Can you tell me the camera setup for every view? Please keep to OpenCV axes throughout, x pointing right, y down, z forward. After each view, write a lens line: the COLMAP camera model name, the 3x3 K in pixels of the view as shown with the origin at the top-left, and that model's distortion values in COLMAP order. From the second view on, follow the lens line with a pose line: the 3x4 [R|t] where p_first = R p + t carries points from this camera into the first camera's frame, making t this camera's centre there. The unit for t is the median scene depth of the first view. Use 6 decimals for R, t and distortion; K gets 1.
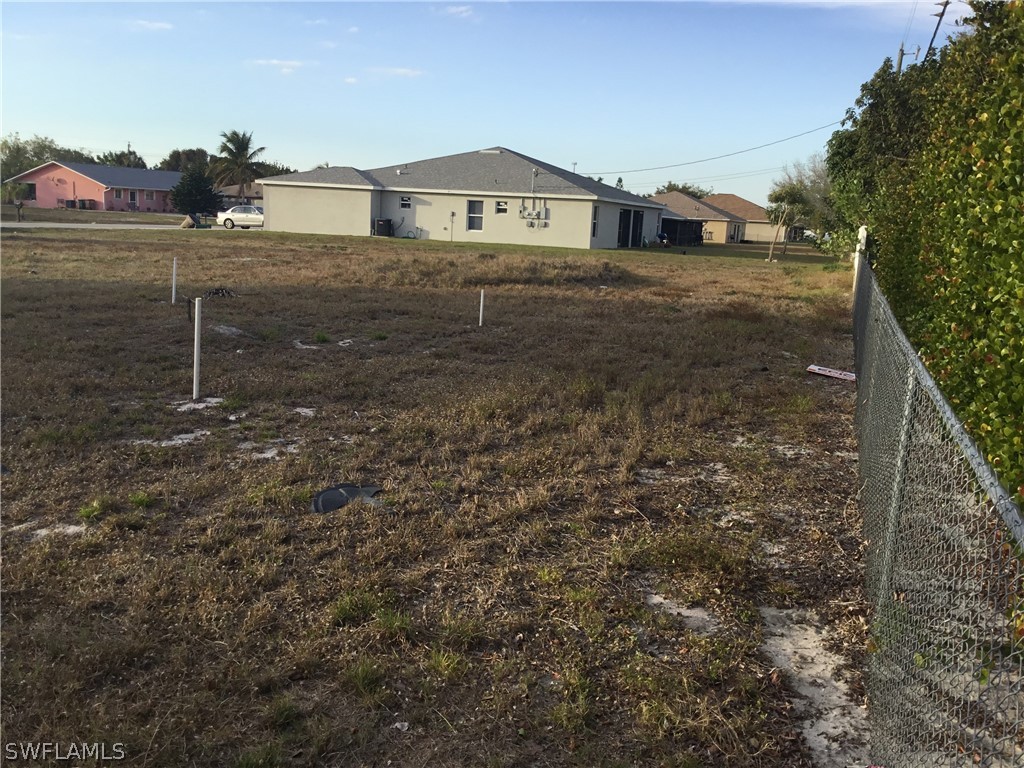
lens RADIAL K [[931.1, 0, 513.3], [0, 931.1, 386.3], [0, 0, 1]] dist [0.146511, -0.305219]
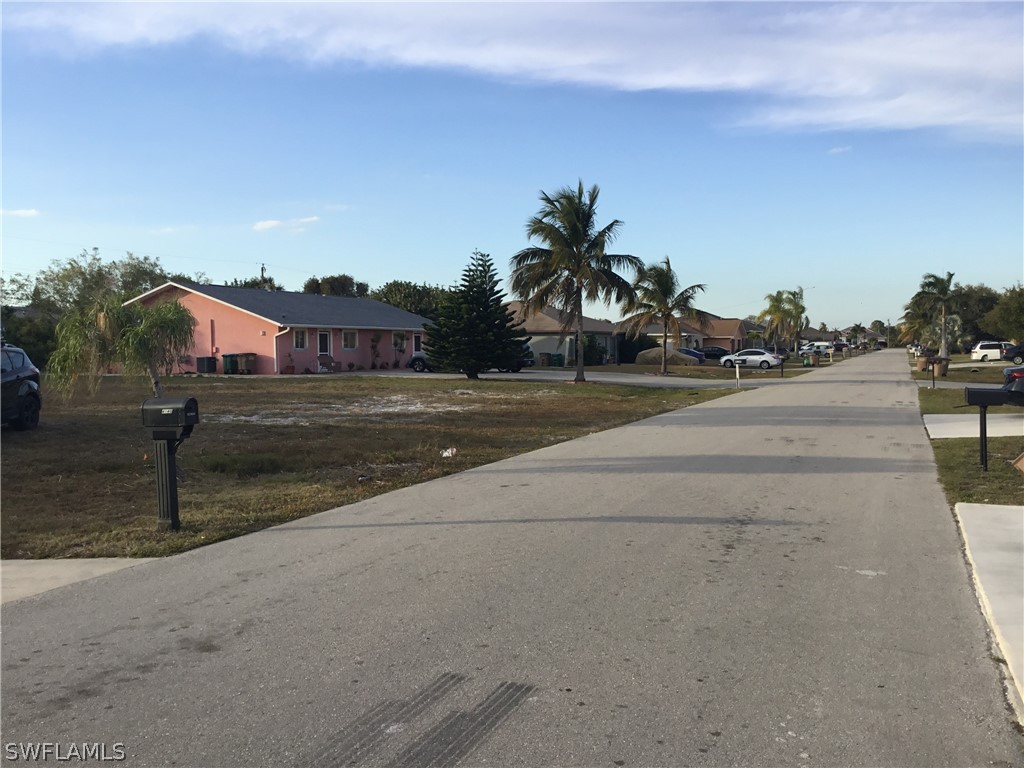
lens RADIAL K [[936.5, 0, 512.0], [0, 936.5, 384.0], [0, 0, 1]] dist [0.130598, -0.258142]
pose [[0.996986, -0.058086, -0.051425, -0.277300], [0.050324, 0.988711, -0.141133, -0.102458], [0.059042, 0.138120, 0.988654, 0.510387]]
